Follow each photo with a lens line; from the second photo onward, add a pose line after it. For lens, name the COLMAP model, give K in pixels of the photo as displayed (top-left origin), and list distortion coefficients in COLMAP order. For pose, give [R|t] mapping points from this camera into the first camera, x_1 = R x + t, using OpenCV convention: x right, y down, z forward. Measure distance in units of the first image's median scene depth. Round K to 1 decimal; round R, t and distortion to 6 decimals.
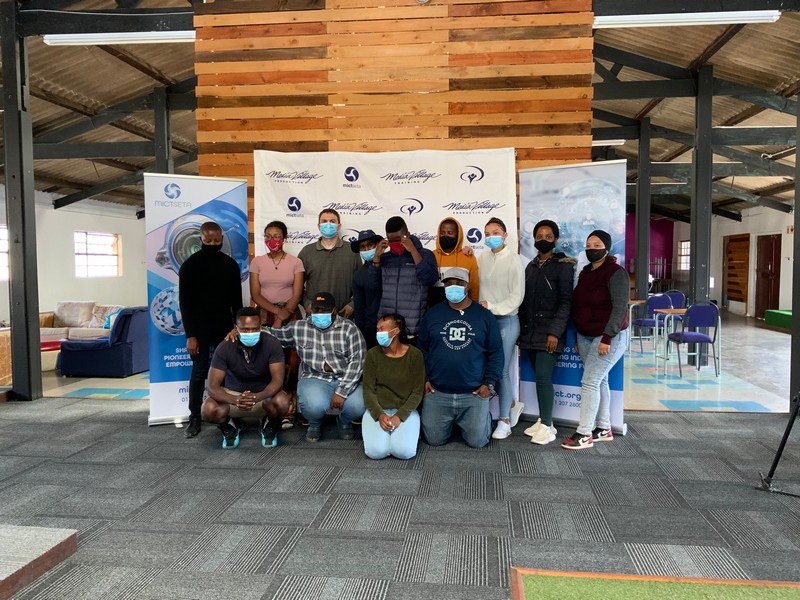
lens RADIAL K [[677.9, 0, 404.2], [0, 677.9, 301.2], [0, 0, 1]] dist [0.072406, -0.170787]
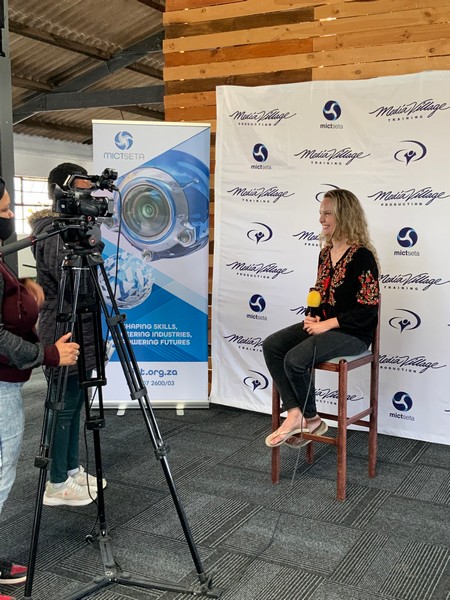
lens RADIAL K [[712.5, 0, 223.7], [0, 712.5, 297.0], [0, 0, 1]] dist [0.149023, -0.393214]
pose [[0.926386, 0.053494, -0.372756, 0.117098], [-0.030838, 0.997311, 0.066486, -0.028126], [0.375311, -0.050097, 0.925544, 0.194336]]
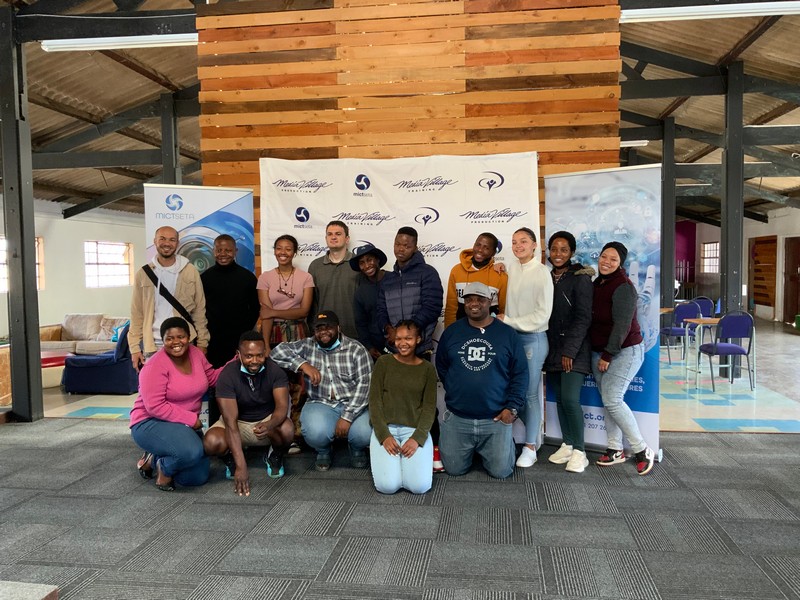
lens RADIAL K [[674.5, 0, 400.0], [0, 674.5, 300.0], [0, 0, 1]] dist [0.073676, -0.163431]
pose [[0.999560, -0.007623, -0.028667, -0.000097], [0.007488, 0.999960, -0.004825, -0.018106], [0.028702, 0.004609, 0.999577, 0.064126]]
